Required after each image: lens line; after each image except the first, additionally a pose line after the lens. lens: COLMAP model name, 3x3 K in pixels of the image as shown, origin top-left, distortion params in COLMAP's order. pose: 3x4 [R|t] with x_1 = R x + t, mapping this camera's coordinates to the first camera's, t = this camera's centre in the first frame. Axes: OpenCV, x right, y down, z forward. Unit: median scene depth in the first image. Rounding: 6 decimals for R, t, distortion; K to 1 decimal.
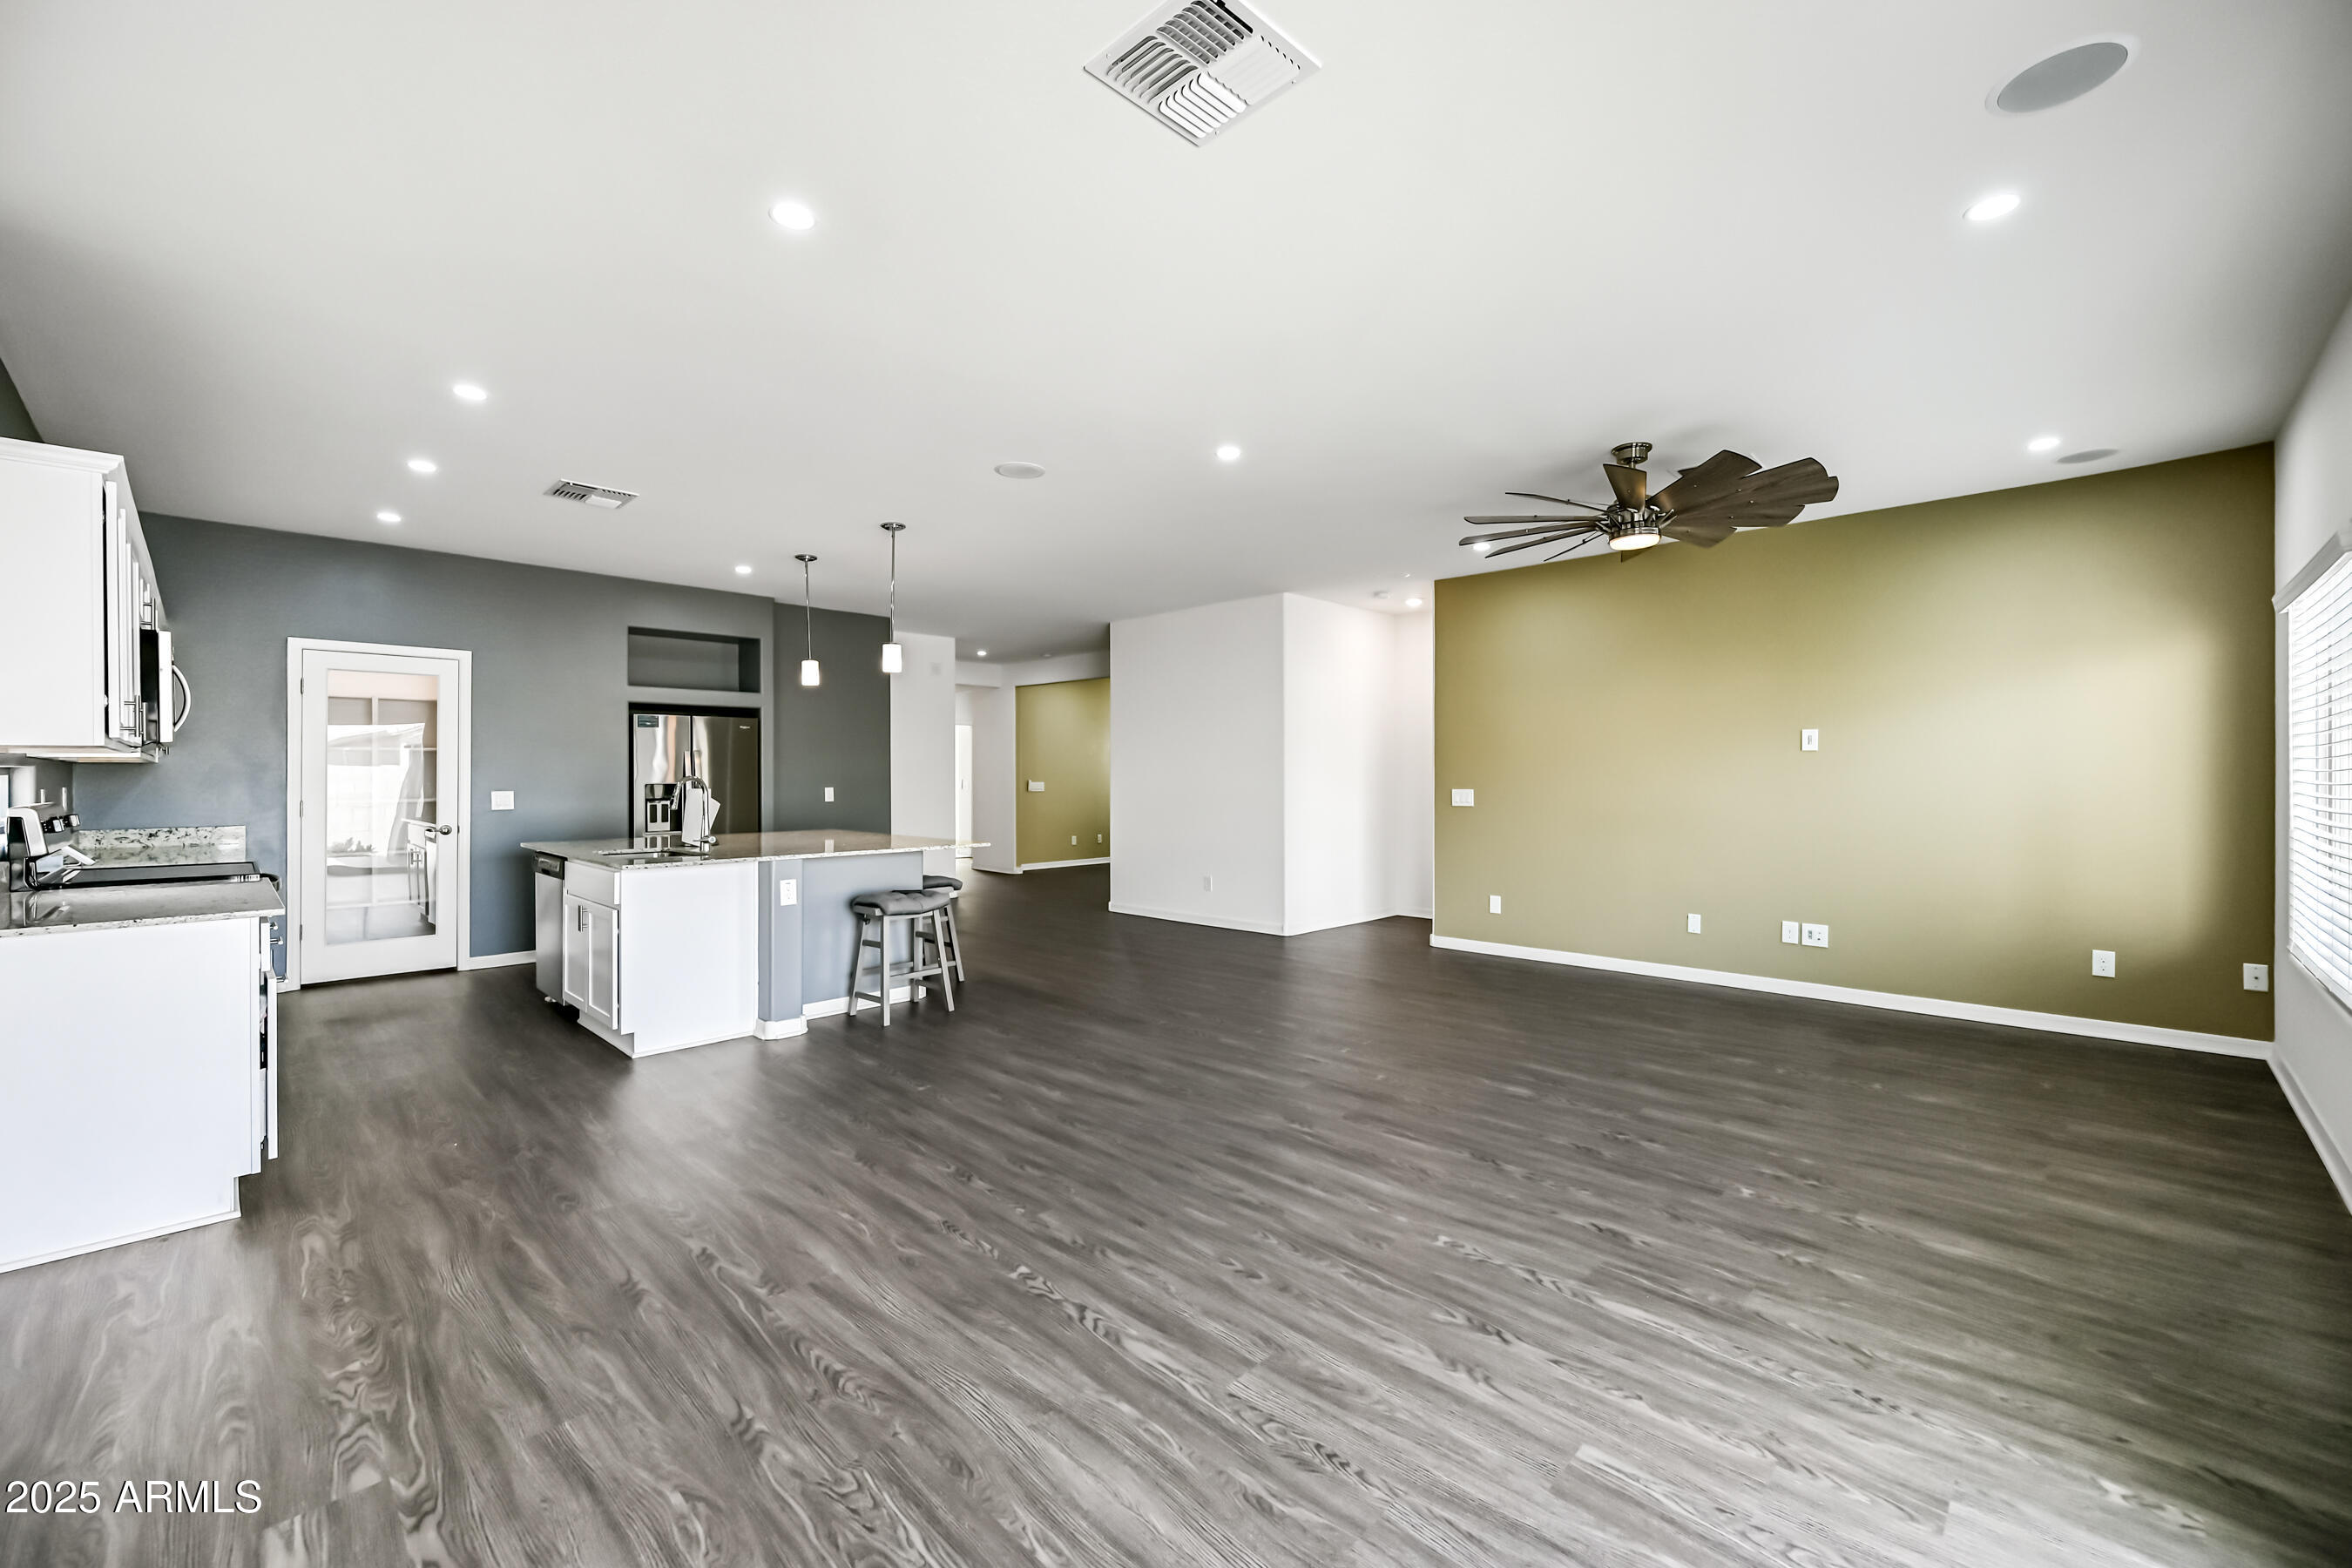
lens RADIAL K [[948.0, 0, 1182.3], [0, 948.0, 775.8], [0, 0, 1]] dist [-0.005620, 0.001219]
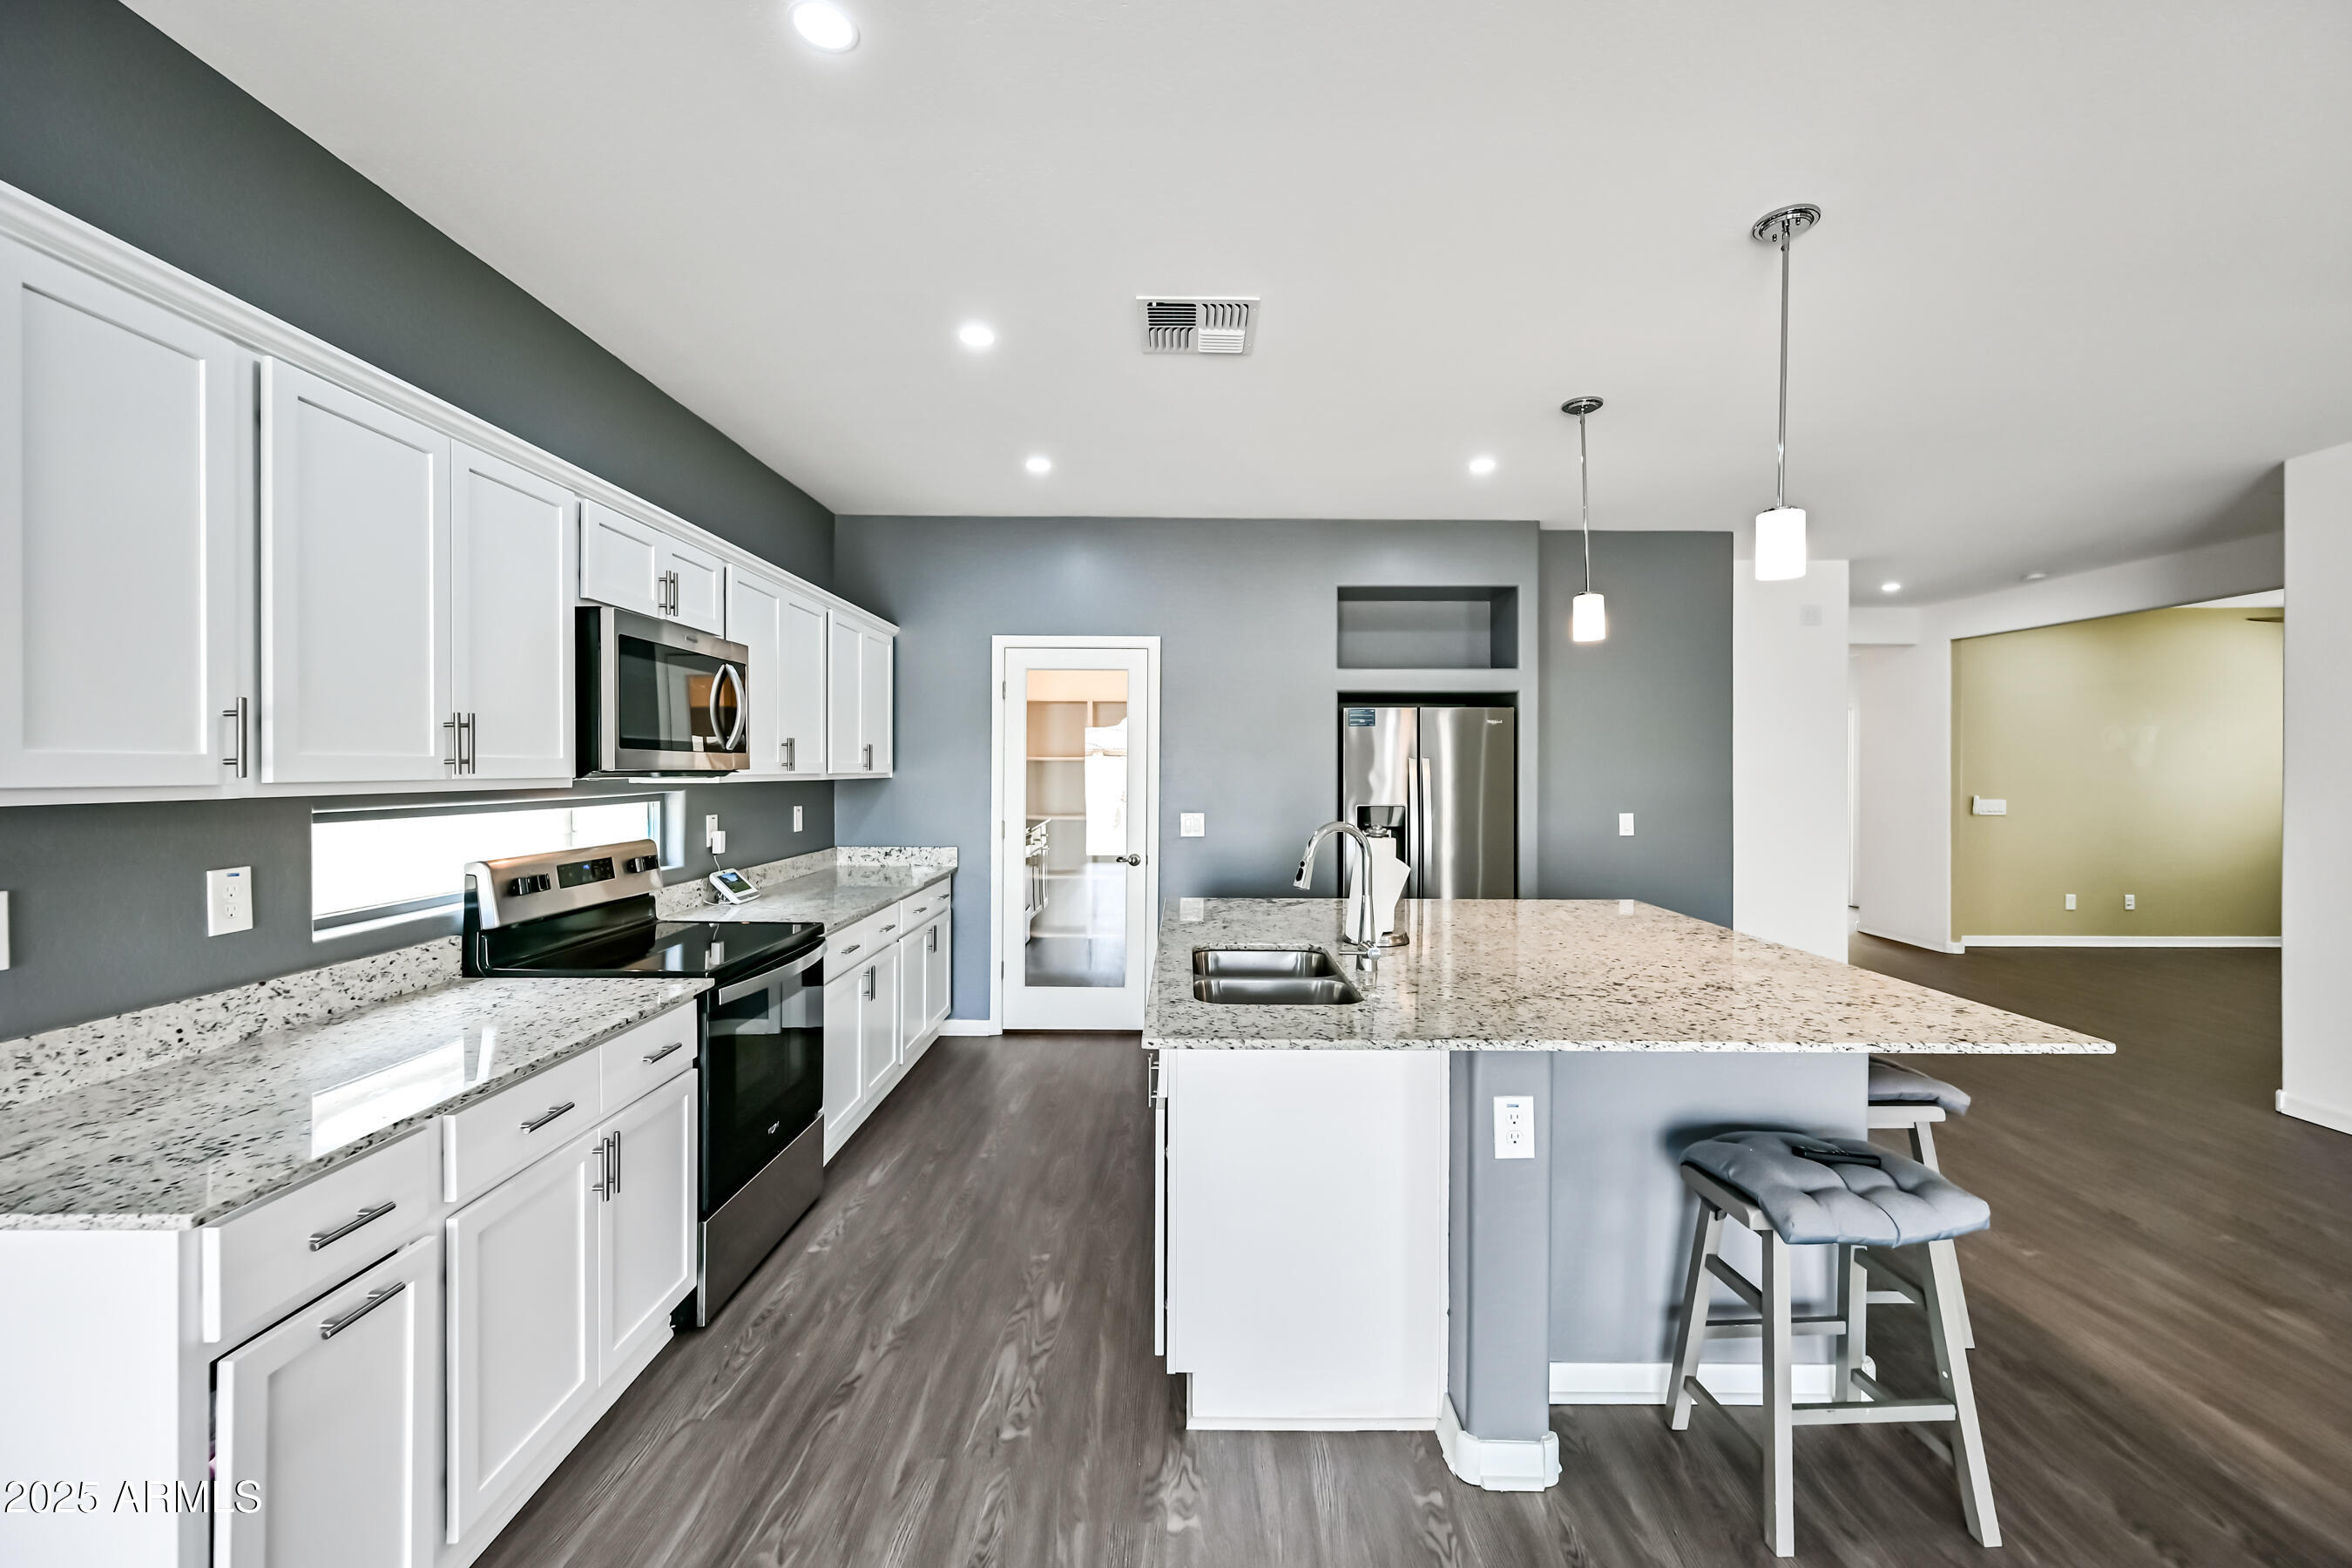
lens RADIAL K [[948.0, 0, 1182.9], [0, 948.0, 764.2], [0, 0, 1]] dist [-0.005620, 0.001219]
pose [[0.697087, 0.002654, -0.716982, -0.231936], [-0.005784, 0.999981, -0.001923, -0.031499], [0.716963, 0.005488, 0.697089, 0.635041]]
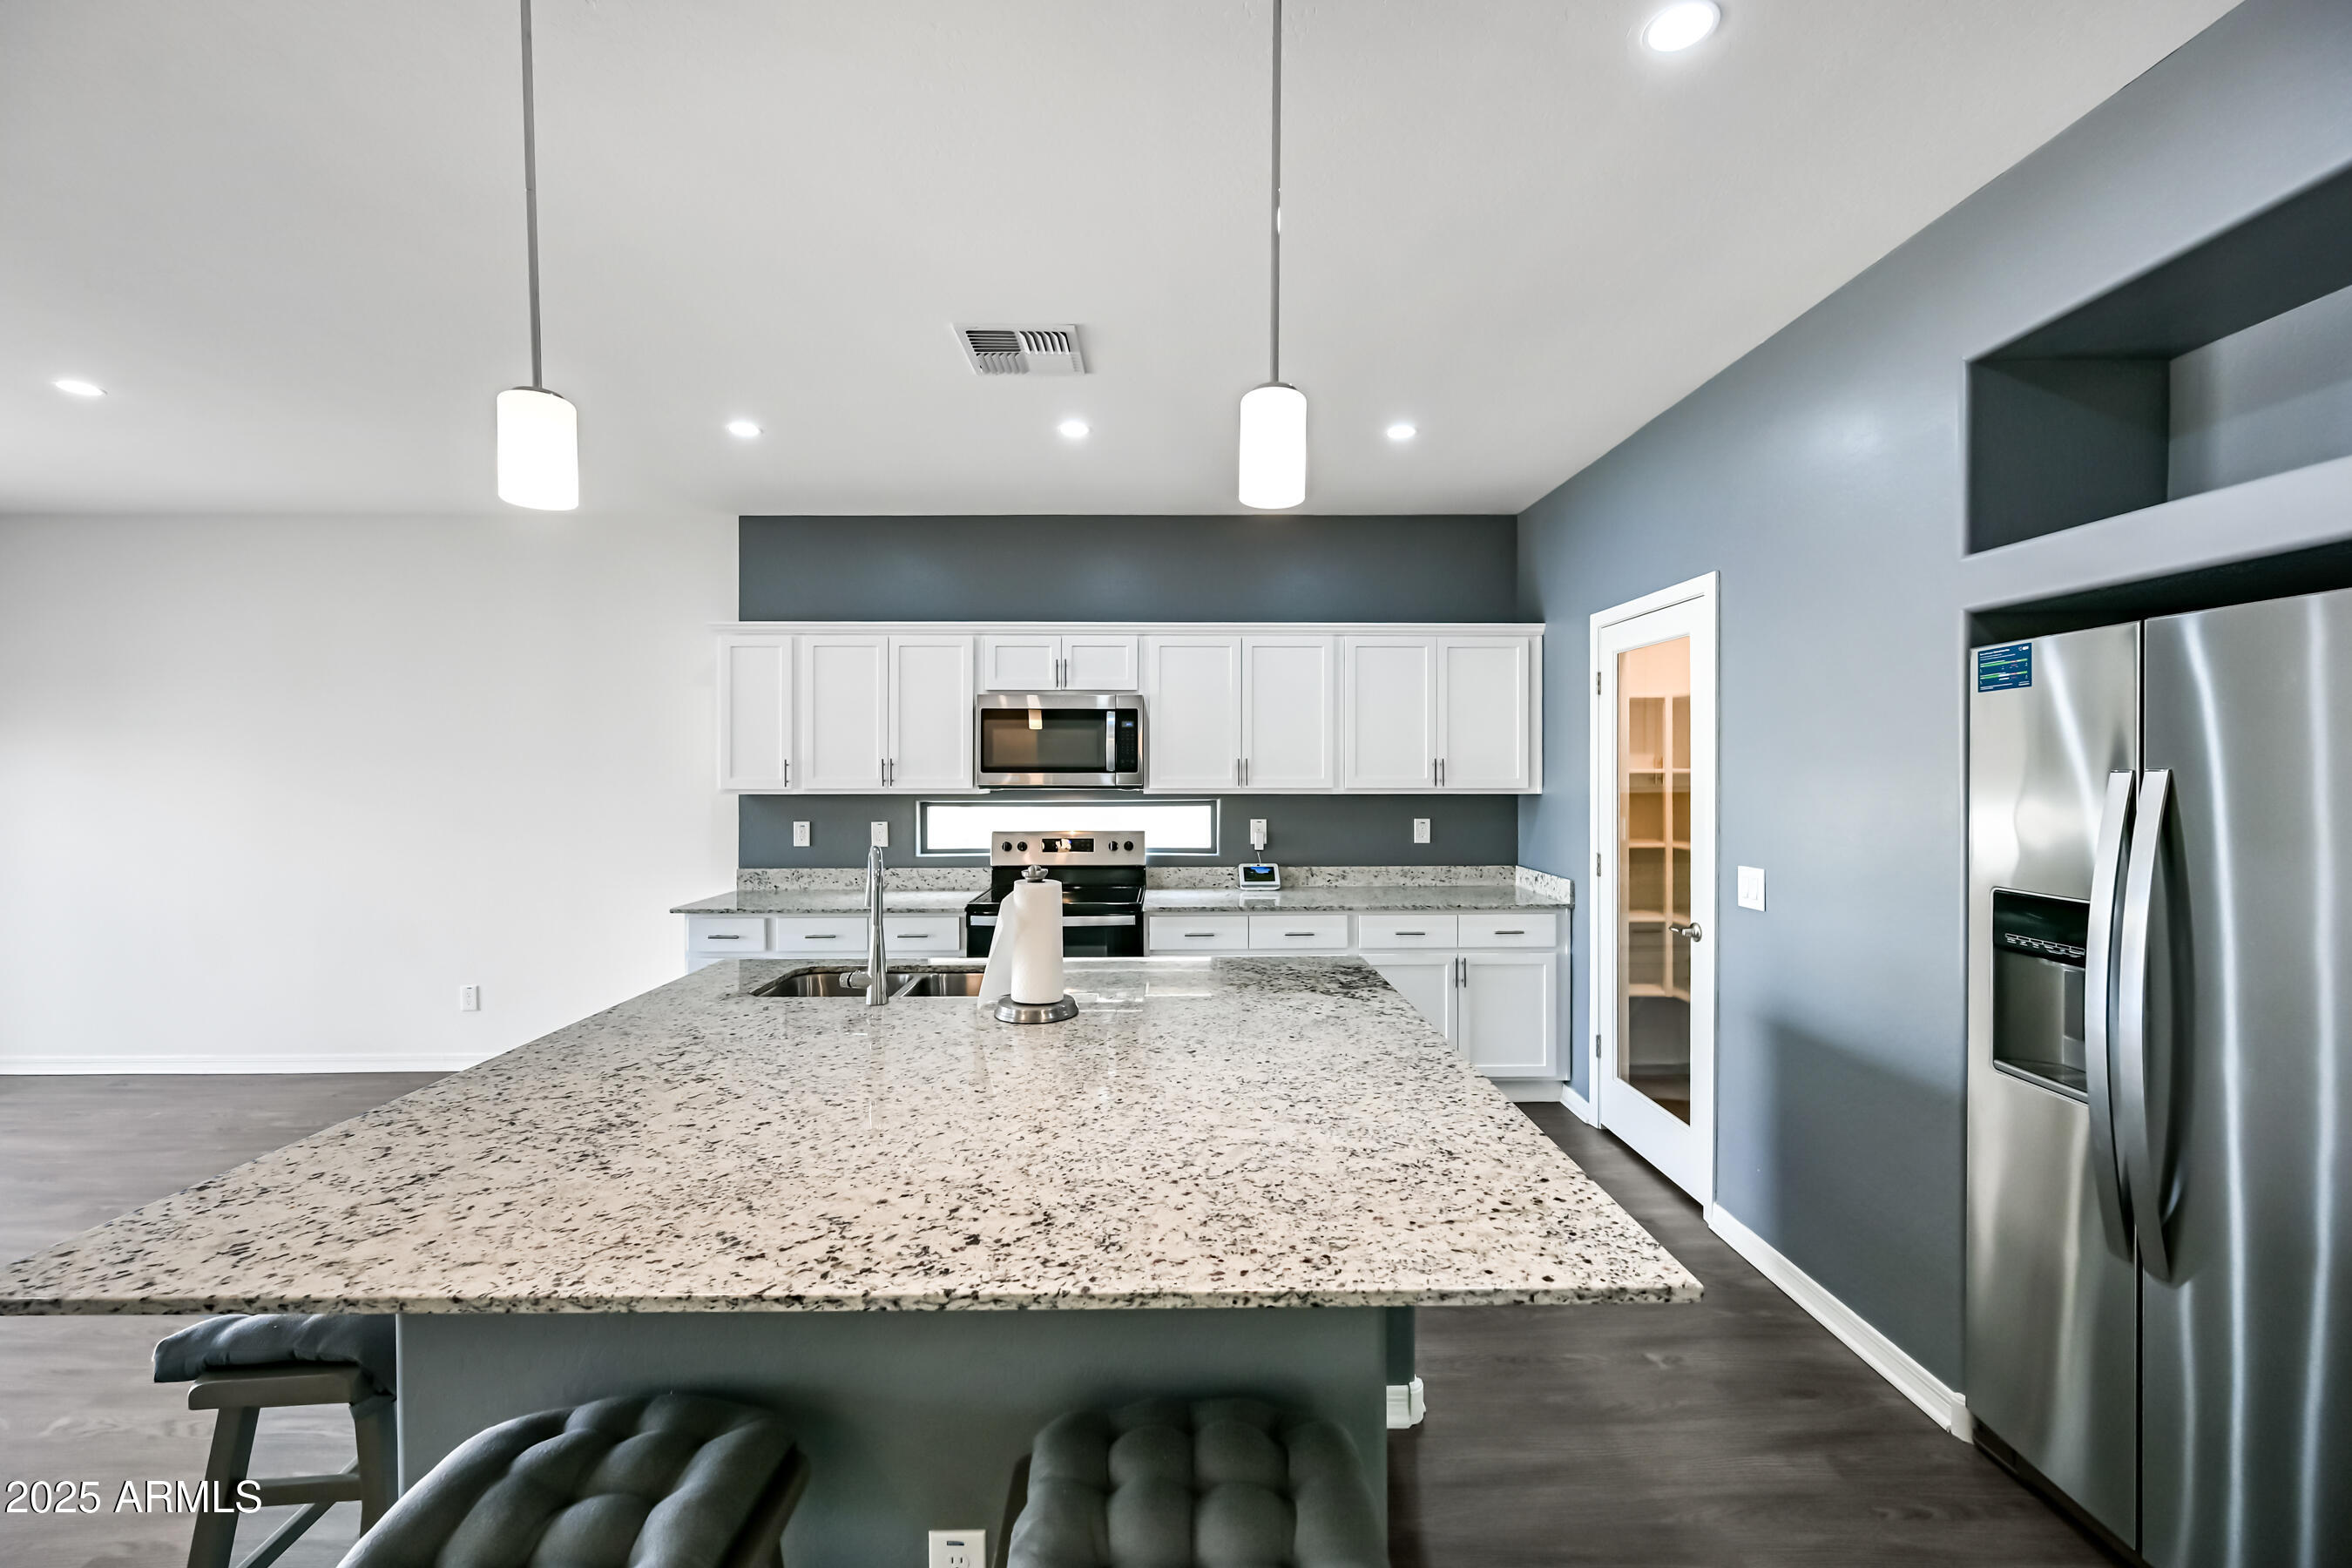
lens RADIAL K [[948.0, 0, 1179.3], [0, 948.0, 764.7], [0, 0, 1]] dist [-0.005620, 0.001219]
pose [[-0.704819, -0.001294, -0.709386, -0.295743], [0.002178, 0.999990, -0.003988, -0.043311], [0.709384, -0.004356, -0.704809, 1.586529]]
